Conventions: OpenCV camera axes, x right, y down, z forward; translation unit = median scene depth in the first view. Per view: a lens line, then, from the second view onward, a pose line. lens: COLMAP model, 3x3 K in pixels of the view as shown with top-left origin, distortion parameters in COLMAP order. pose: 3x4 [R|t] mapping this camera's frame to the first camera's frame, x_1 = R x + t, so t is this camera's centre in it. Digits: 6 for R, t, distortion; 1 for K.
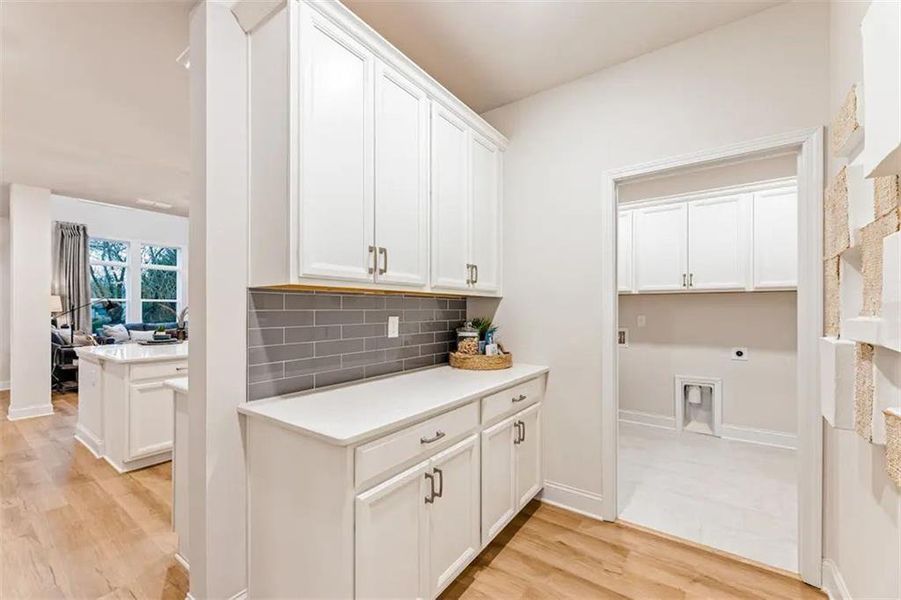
lens RADIAL K [[362.3, 0, 452.8], [0, 362.3, 296.9], [0, 0, 1]] dist [0.002968, 0.000283]
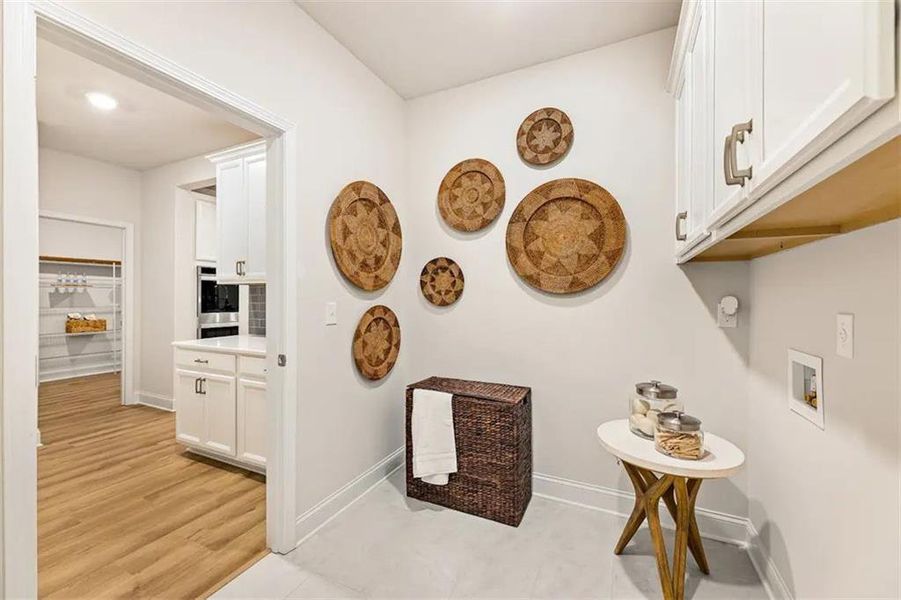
lens RADIAL K [[362.3, 0, 452.8], [0, 362.3, 296.9], [0, 0, 1]] dist [0.002968, 0.000283]
pose [[0.181804, -0.004129, -0.983326, 1.675661], [0.024370, 0.999703, 0.000308, 0.068856], [0.983033, -0.024020, 0.181851, 1.597600]]
